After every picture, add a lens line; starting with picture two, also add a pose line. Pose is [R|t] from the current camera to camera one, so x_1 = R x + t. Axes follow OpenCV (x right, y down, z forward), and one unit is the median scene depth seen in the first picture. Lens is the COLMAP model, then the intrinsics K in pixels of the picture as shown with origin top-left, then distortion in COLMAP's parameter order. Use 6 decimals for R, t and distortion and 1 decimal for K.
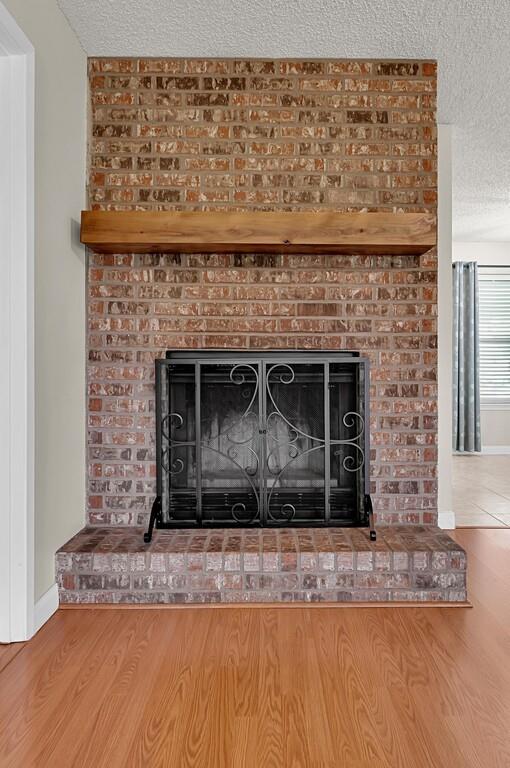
lens RADIAL K [[561.6, 0, 256.4], [0, 561.6, 363.3], [0, 0, 1]] dist [-0.004981, -0.001973]
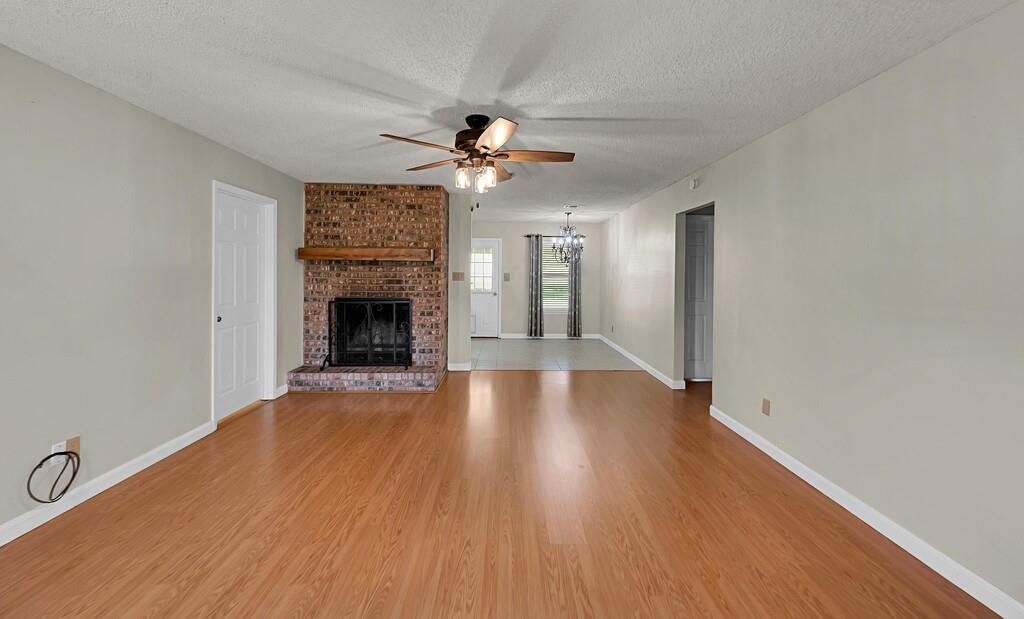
lens RADIAL K [[418.5, 0, 495.7], [0, 418.5, 273.5], [0, 0, 1]] dist [0.000051, -0.000239]
pose [[0.999907, 0.007442, 0.011414, 0.553423], [-0.007547, 0.999929, 0.009214, -0.155263], [-0.011345, -0.009299, 0.999892, -0.923029]]
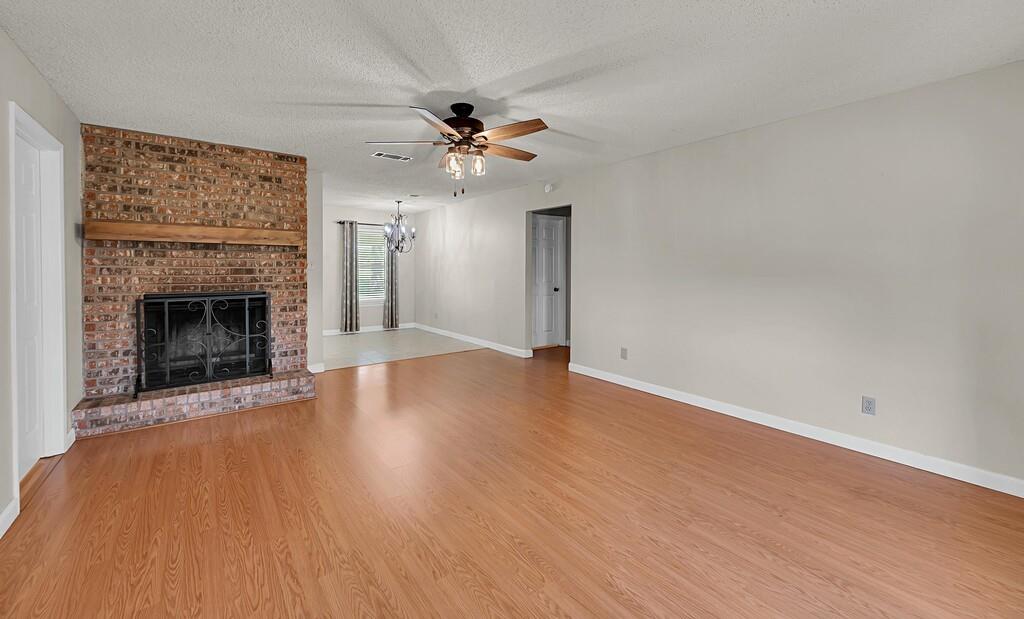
lens RADIAL K [[424.2, 0, 519.3], [0, 424.2, 271.9], [0, 0, 1]] dist [-0.002339, -0.000703]
pose [[0.787634, -0.005605, 0.616118, -0.046680], [-0.006498, 0.999827, 0.017402, -0.127146], [-0.616109, -0.017710, 0.787462, -0.827714]]
